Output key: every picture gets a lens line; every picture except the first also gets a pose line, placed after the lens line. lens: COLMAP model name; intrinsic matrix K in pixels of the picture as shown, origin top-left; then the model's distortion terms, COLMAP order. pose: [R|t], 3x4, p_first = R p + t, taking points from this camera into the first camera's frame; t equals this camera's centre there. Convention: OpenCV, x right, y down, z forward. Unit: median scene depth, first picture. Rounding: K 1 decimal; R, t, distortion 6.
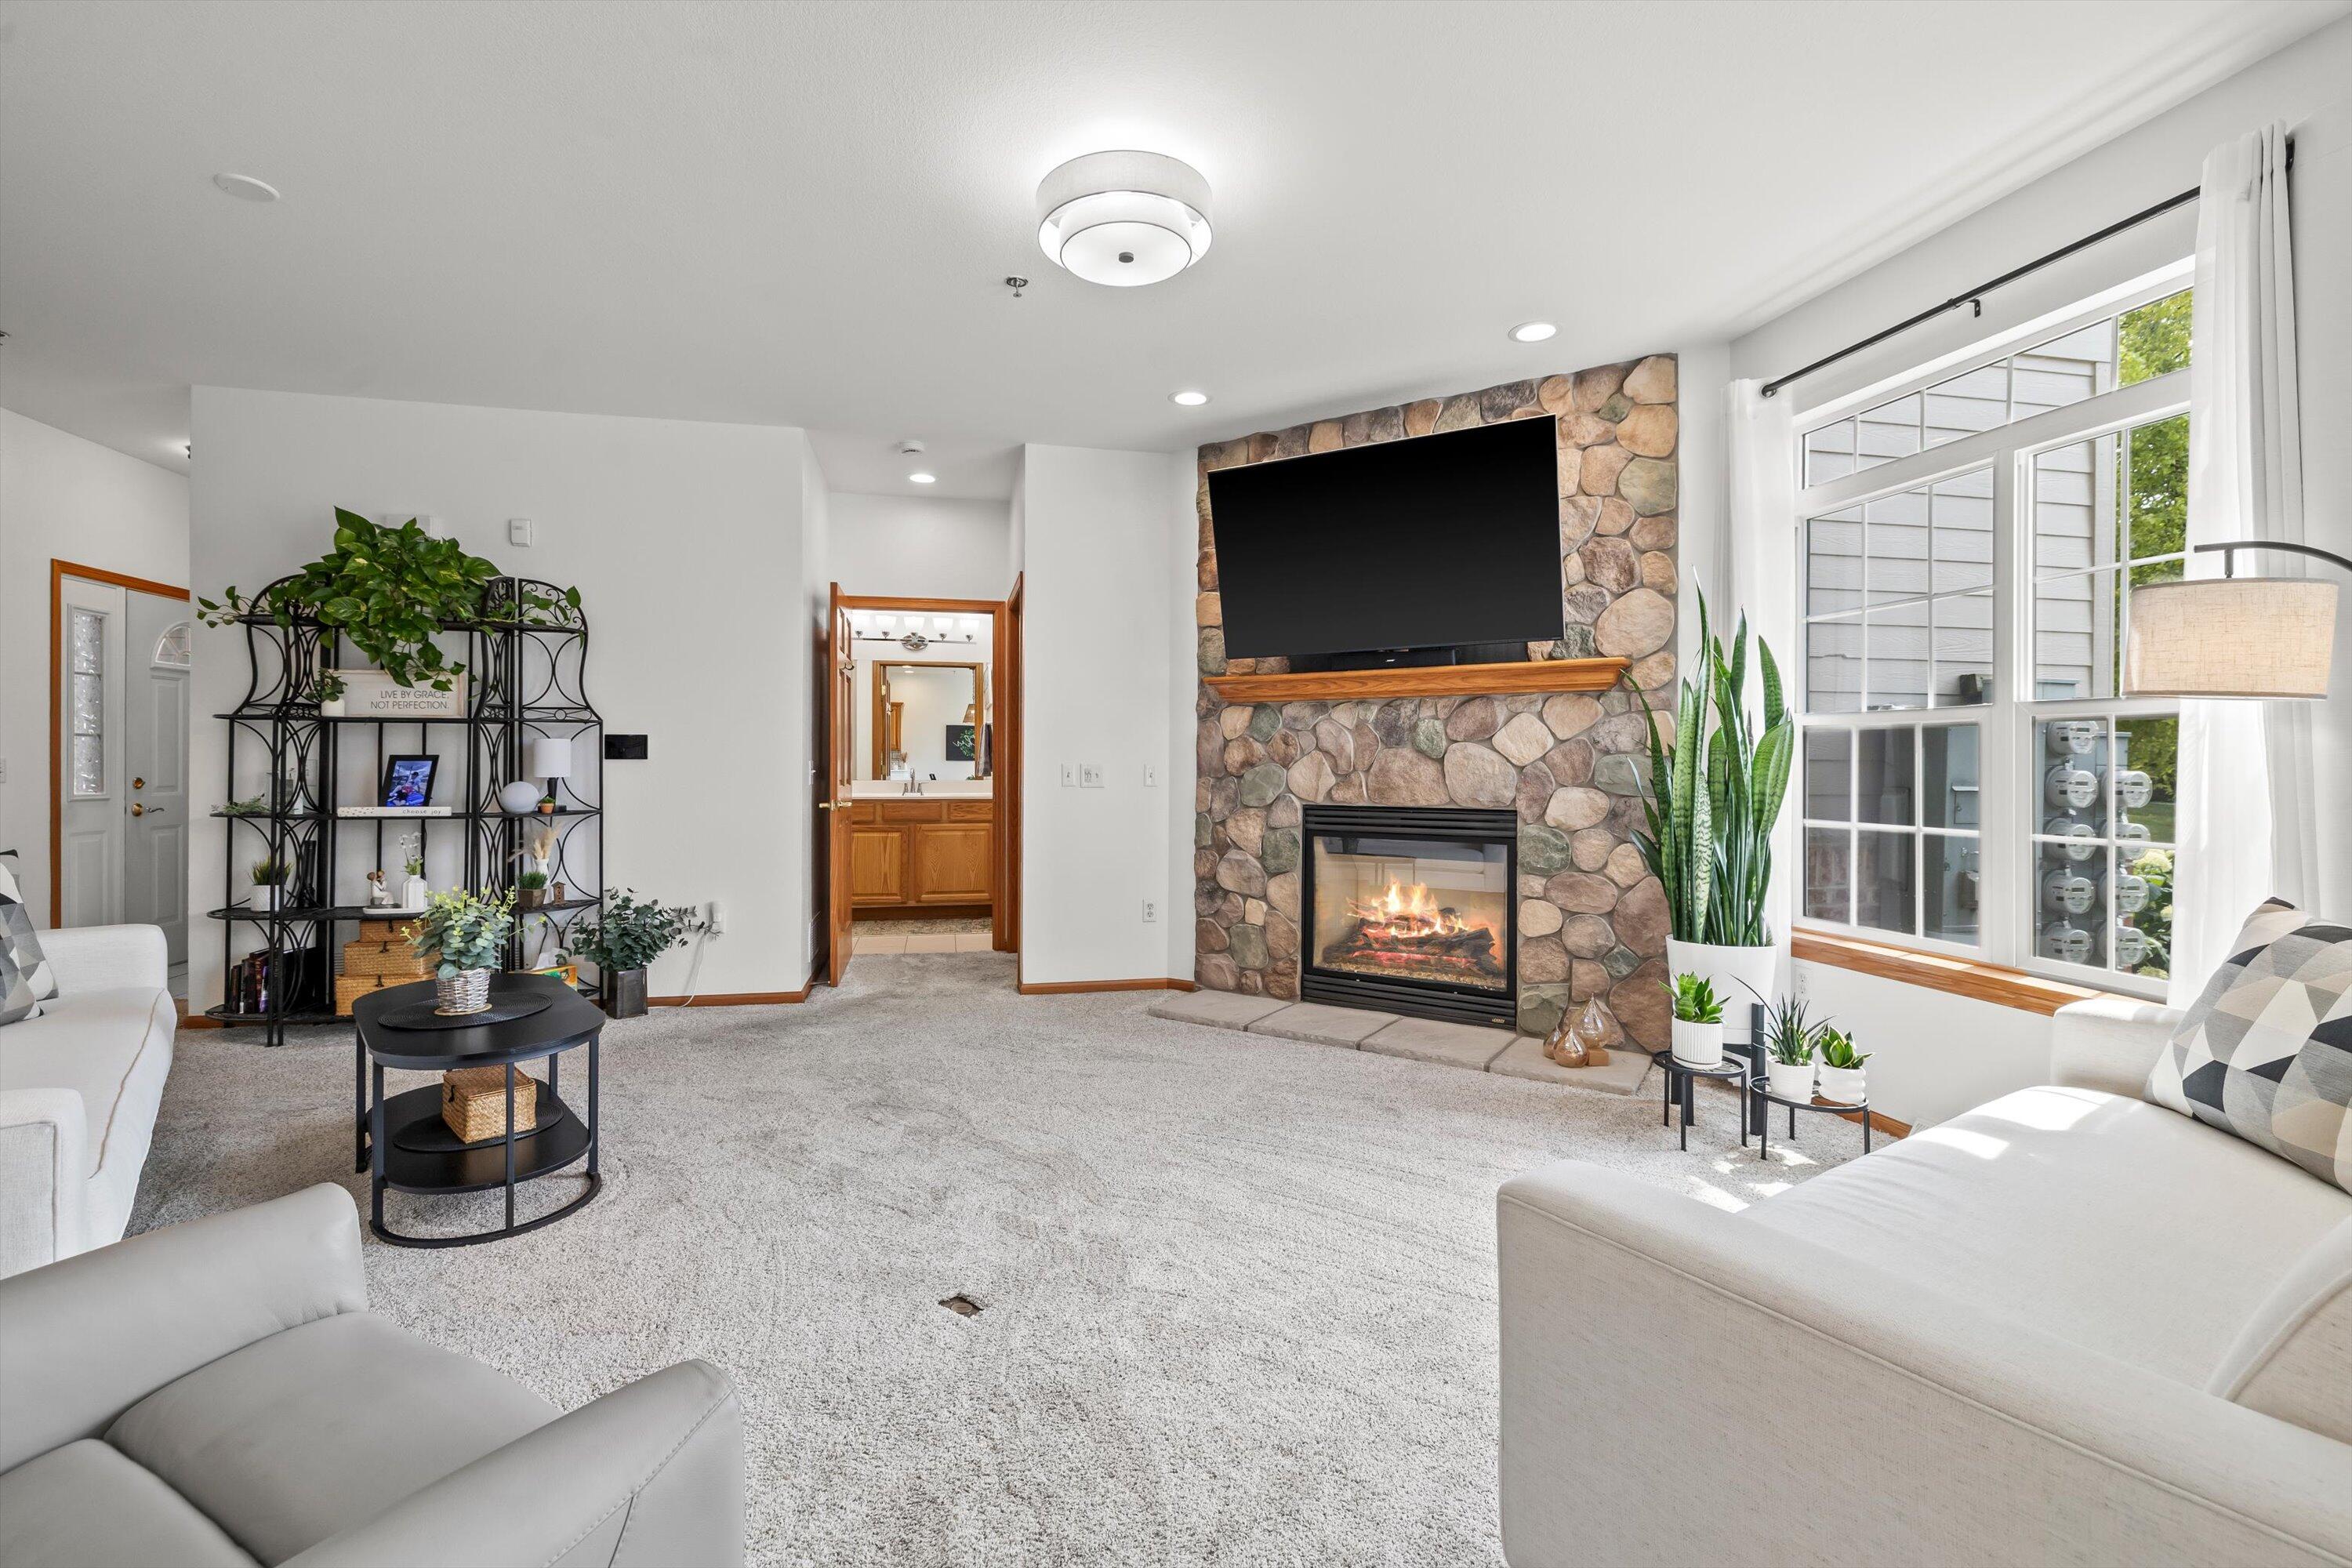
lens RADIAL K [[1003.1, 0, 1177.4], [0, 1003.1, 767.0], [0, 0, 1]] dist [0.001758, -0.000513]
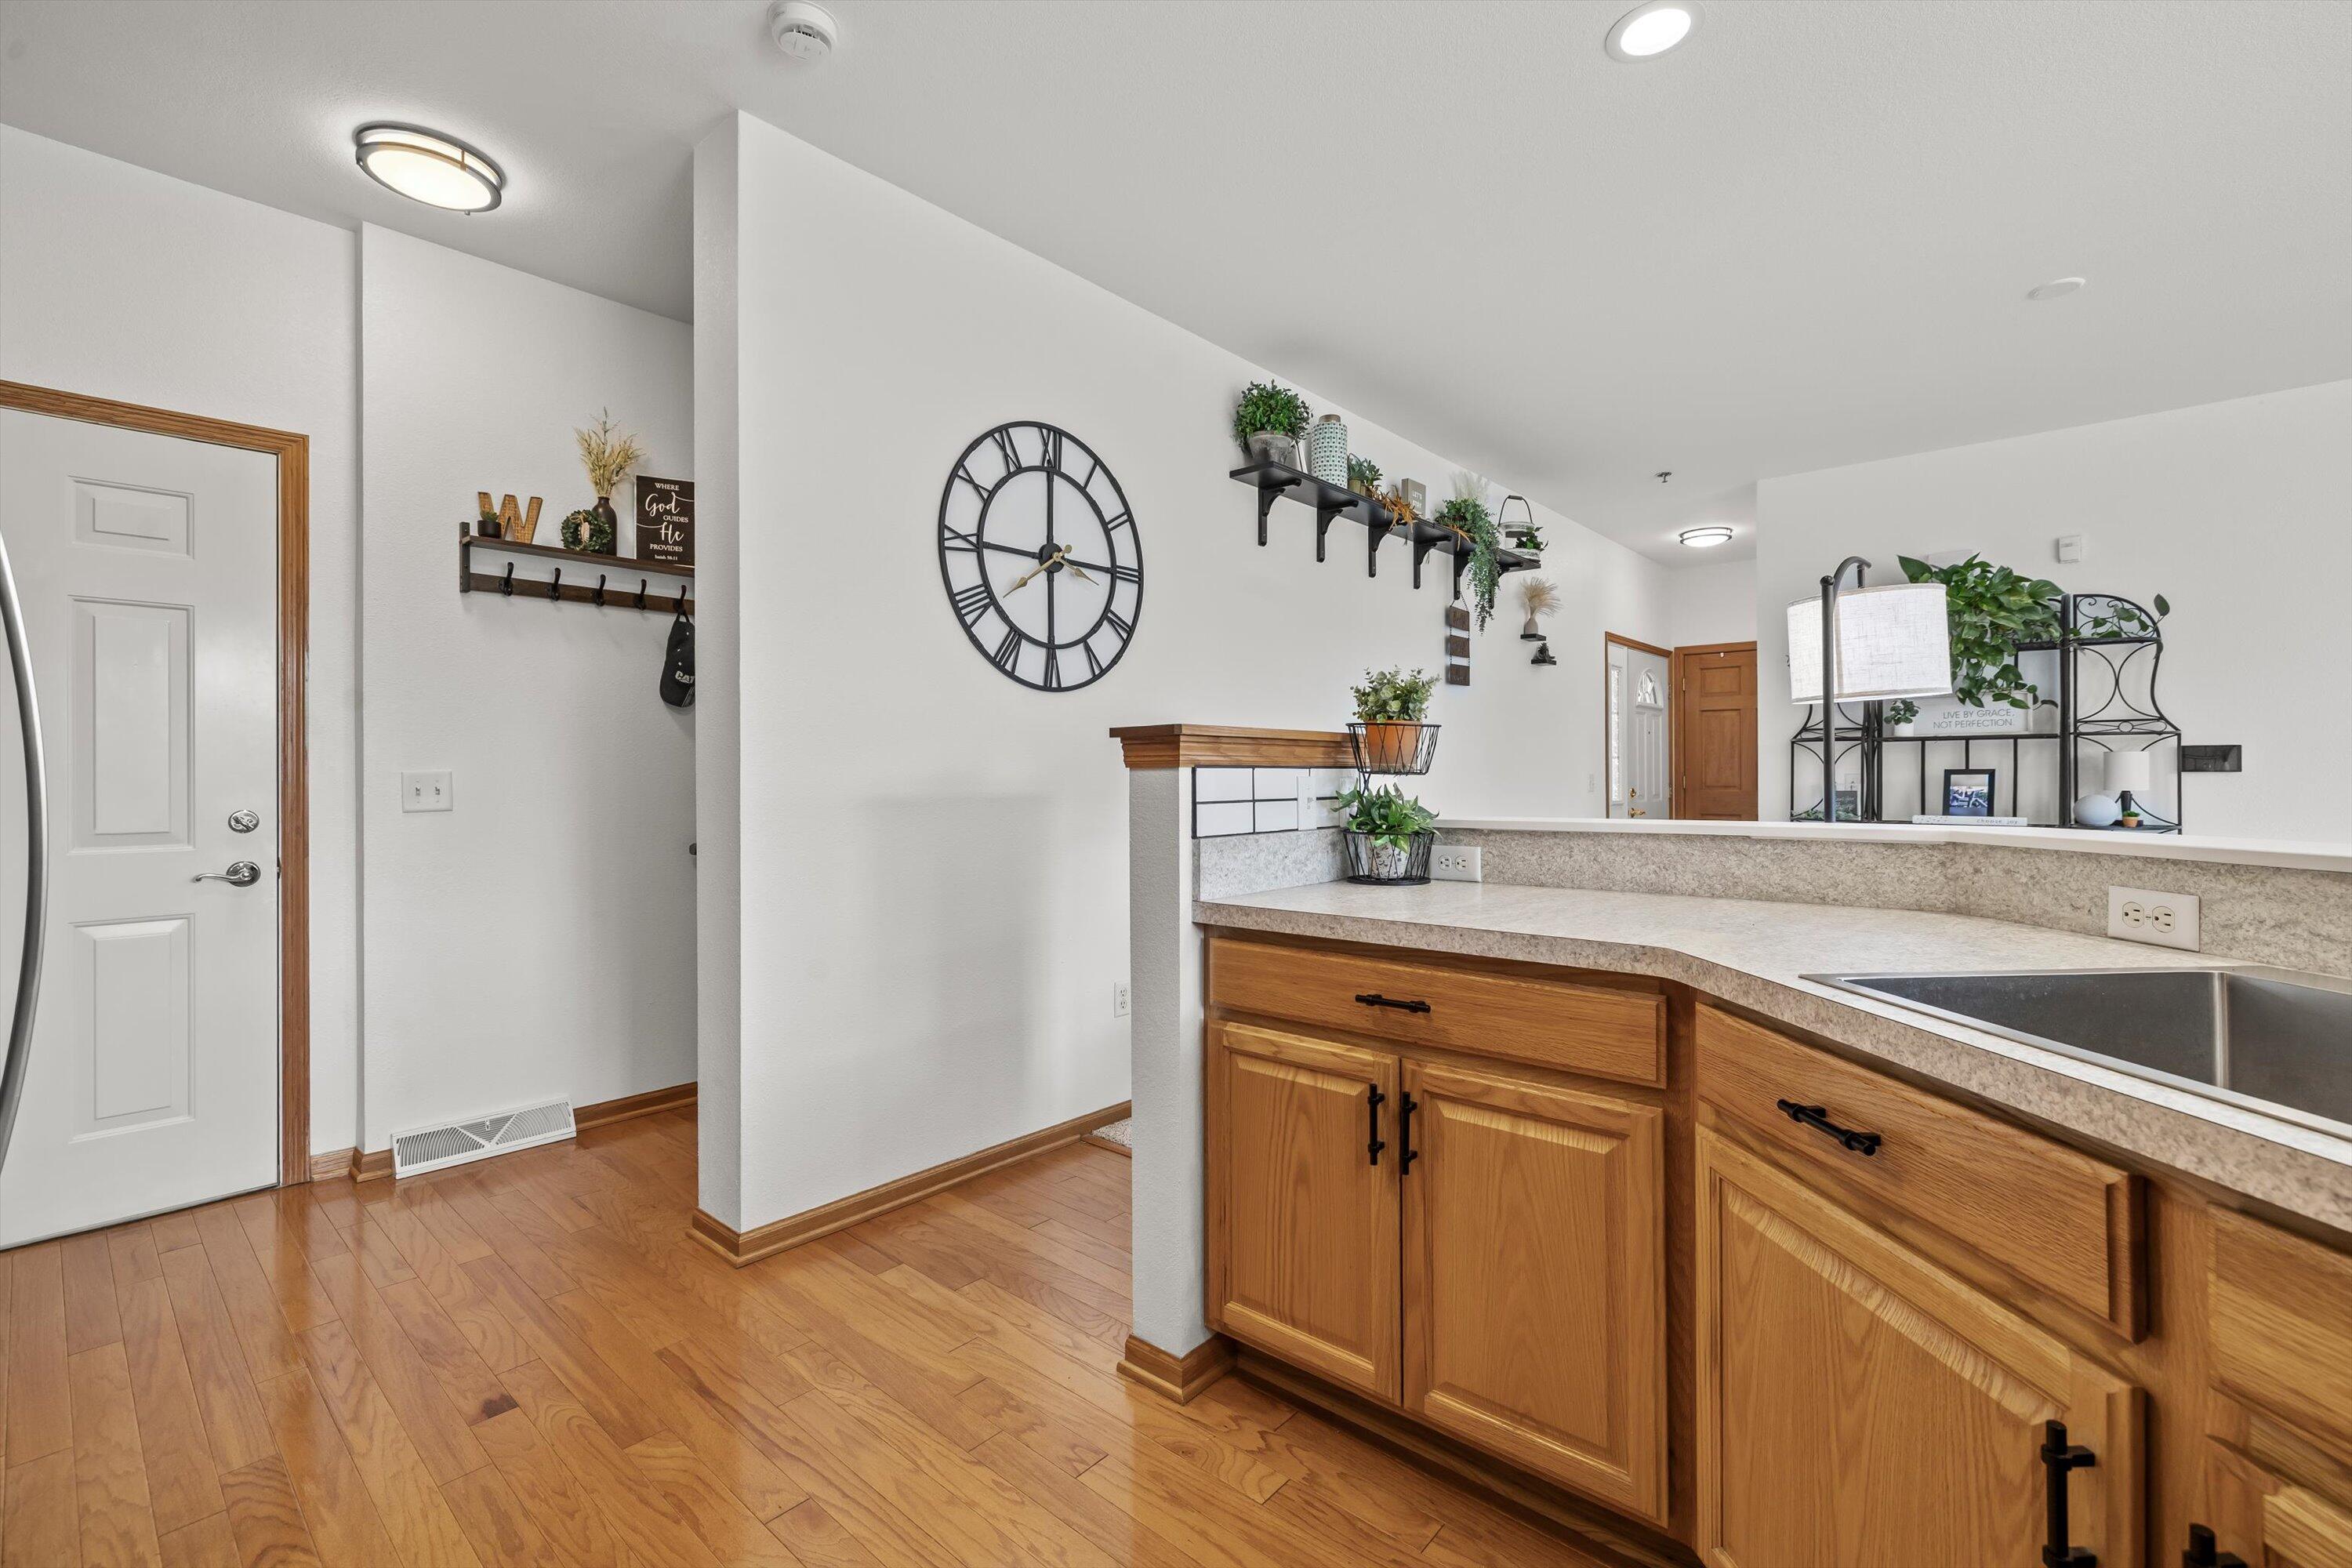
lens RADIAL K [[1003.1, 0, 1171.7], [0, 1003.1, 767.5], [0, 0, 1]] dist [0.001758, -0.000513]
pose [[0.571308, -0.010055, -0.820674, -0.346202], [-0.001173, 0.999914, -0.013068, 0.001181], [0.820735, 0.008428, 0.571247, -0.326187]]
